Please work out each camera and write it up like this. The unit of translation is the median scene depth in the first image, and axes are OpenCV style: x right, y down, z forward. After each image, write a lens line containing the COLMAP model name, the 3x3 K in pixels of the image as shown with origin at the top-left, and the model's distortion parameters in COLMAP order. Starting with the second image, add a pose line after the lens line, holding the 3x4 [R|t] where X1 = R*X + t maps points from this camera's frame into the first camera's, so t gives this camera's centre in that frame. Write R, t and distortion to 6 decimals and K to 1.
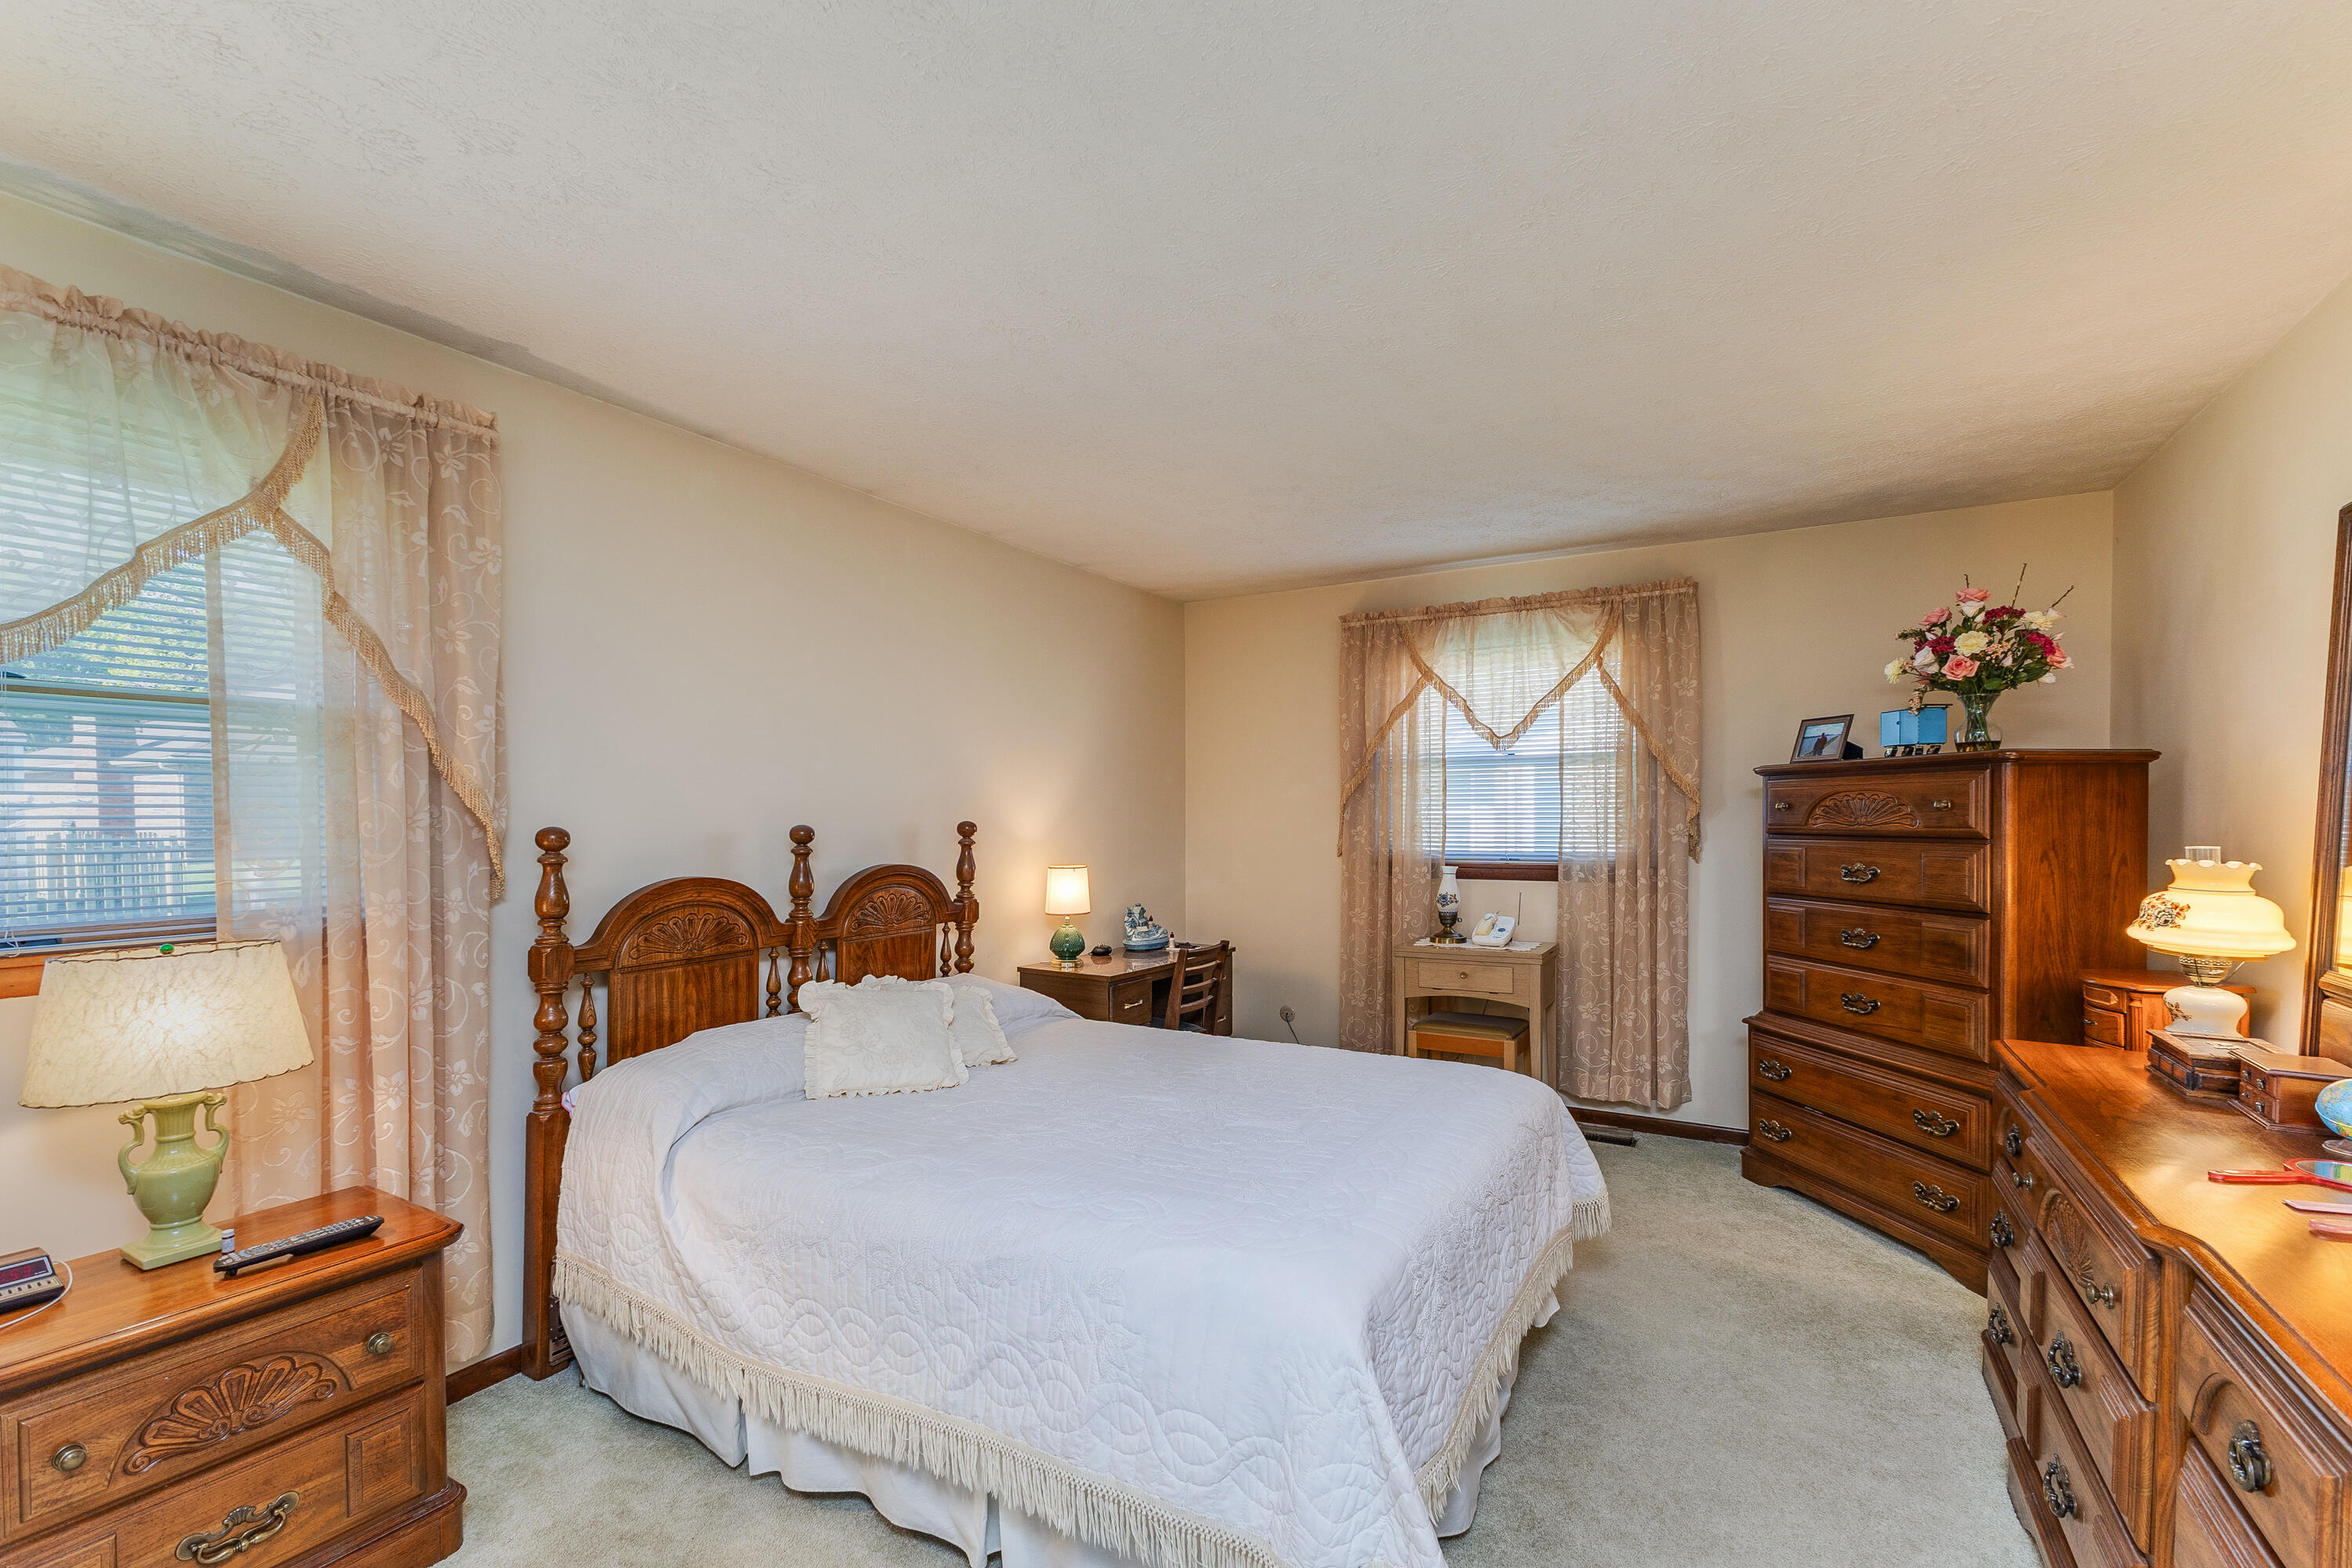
lens RADIAL K [[1075.0, 0, 1101.8], [0, 1075.0, 832.3], [0, 0, 1]] dist [0.007798, 0.000687]
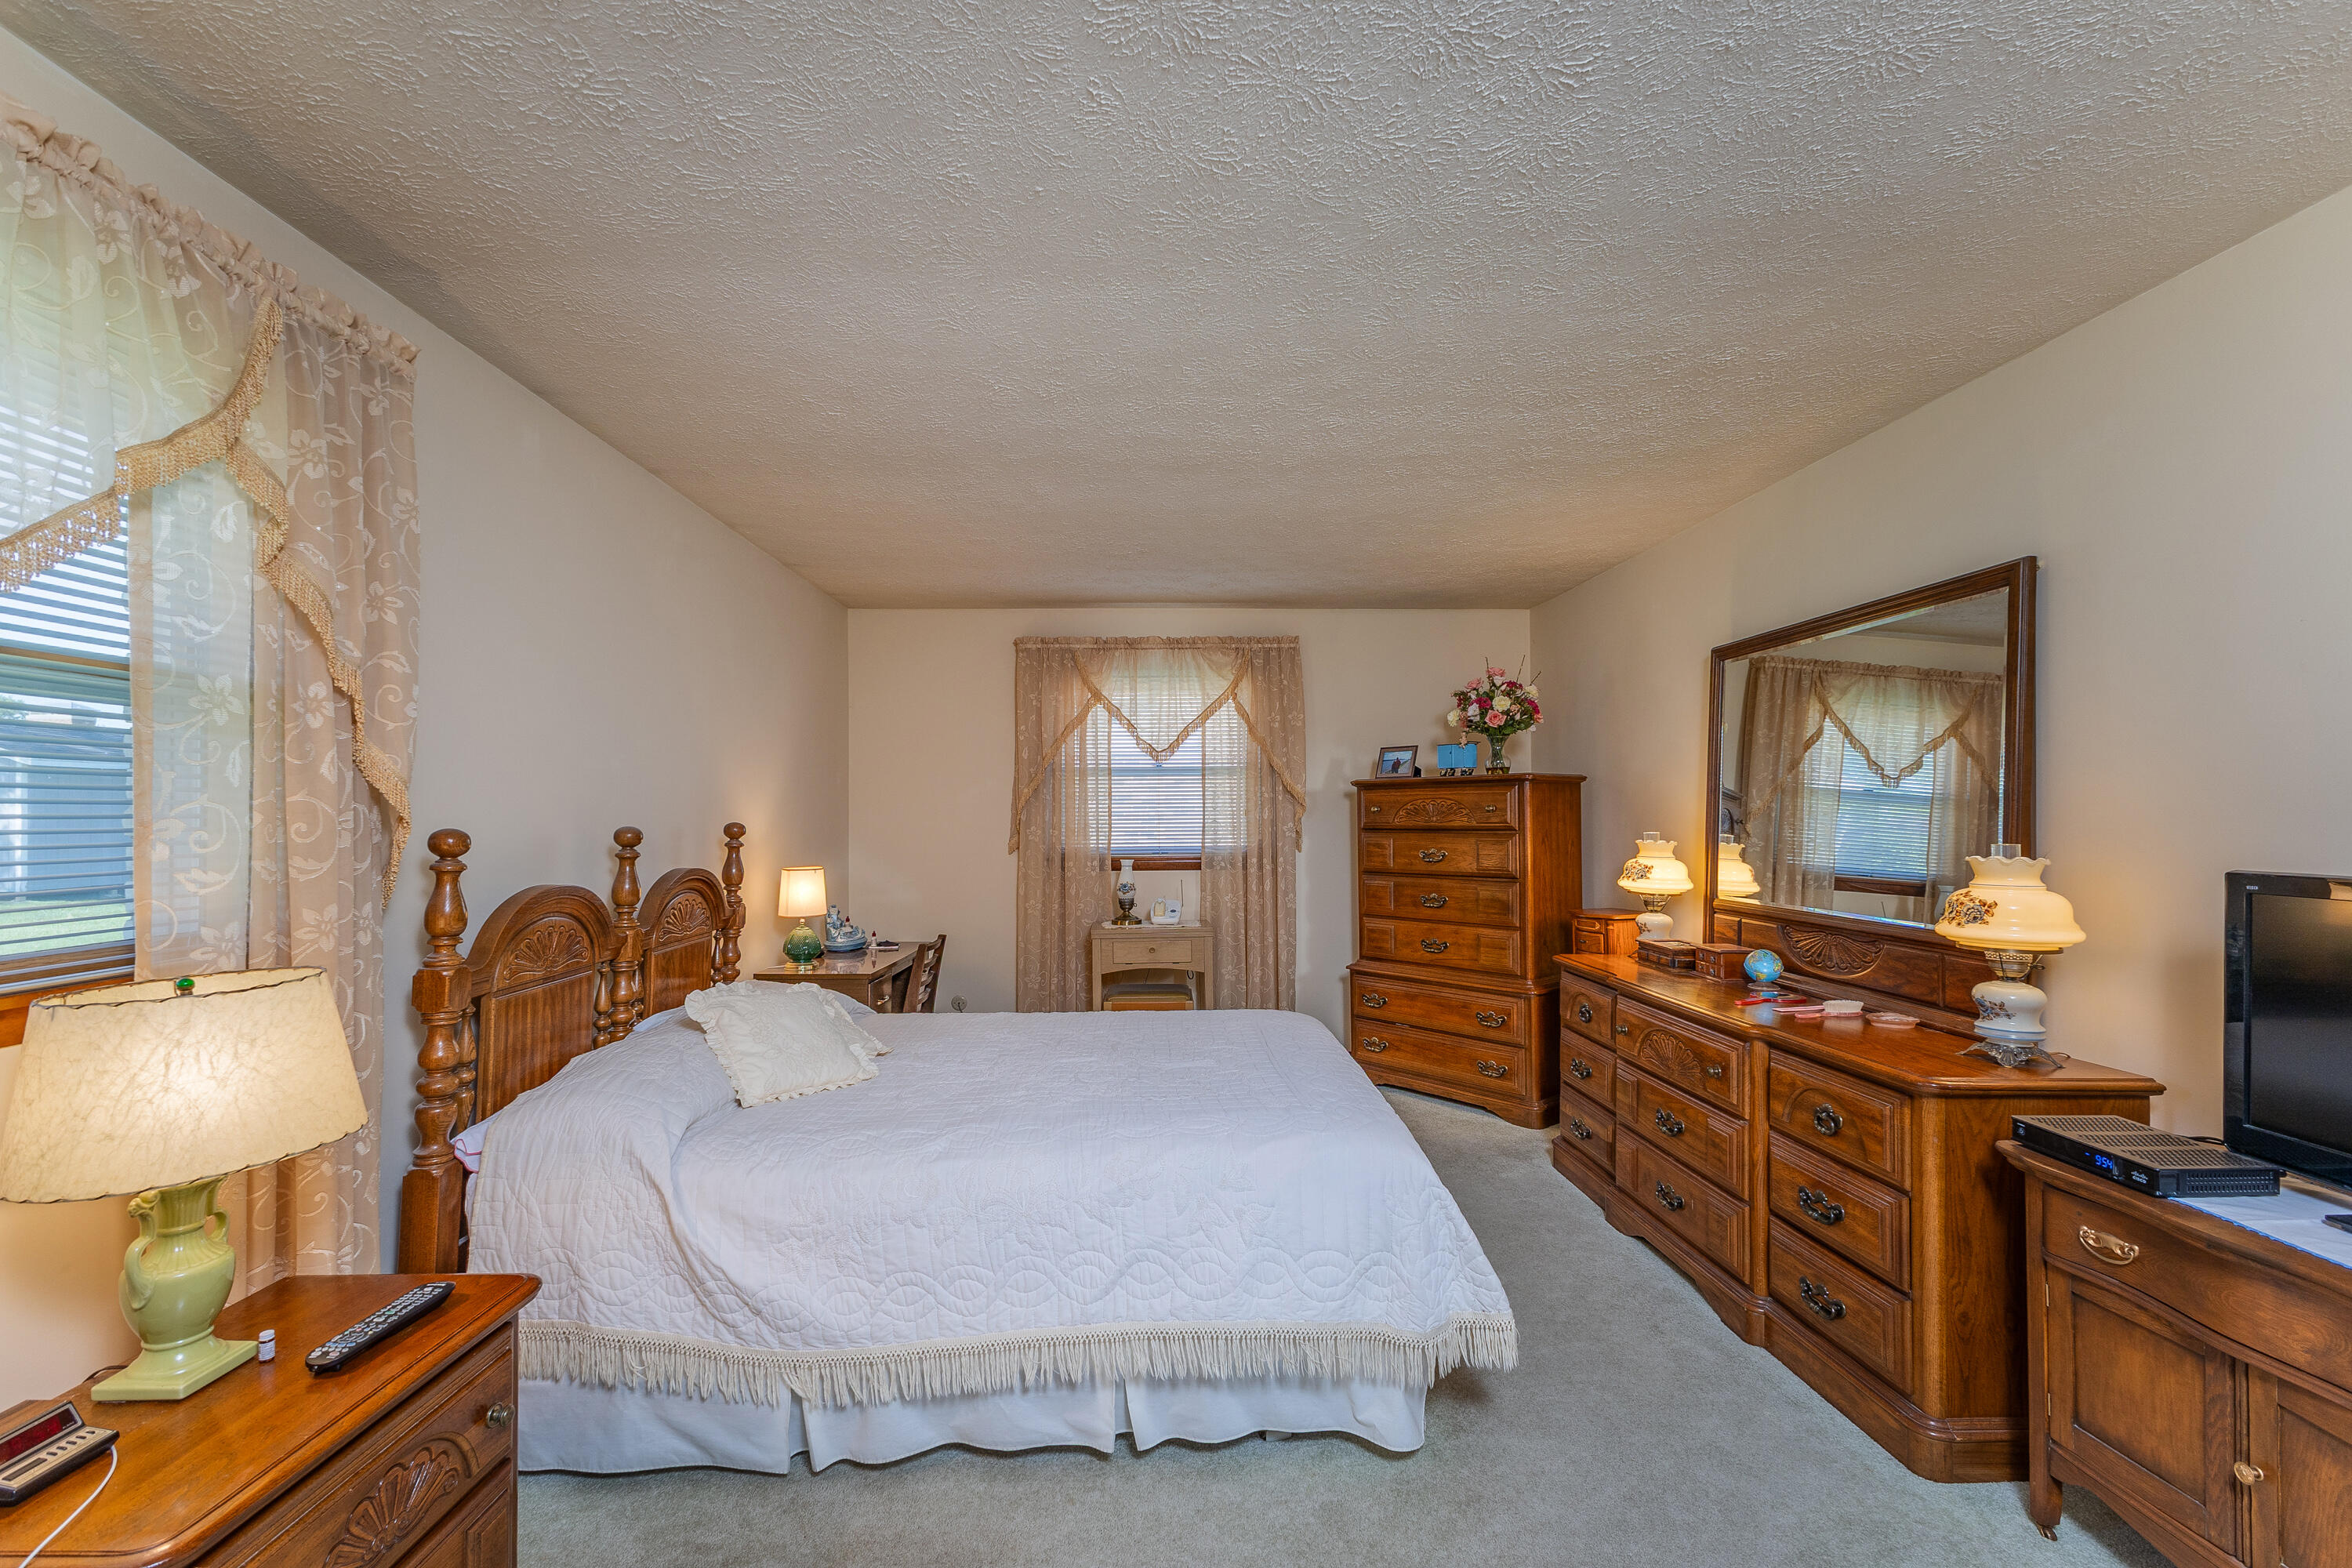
lens RADIAL K [[1075.0, 0, 1167.6], [0, 1075.0, 803.7], [0, 0, 1]] dist [0.007798, 0.000687]
pose [[0.841762, 0.005092, 0.539825, -0.371917], [0.011144, 0.999579, -0.026807, 0.003232], [-0.539734, 0.028581, 0.841351, -0.025334]]
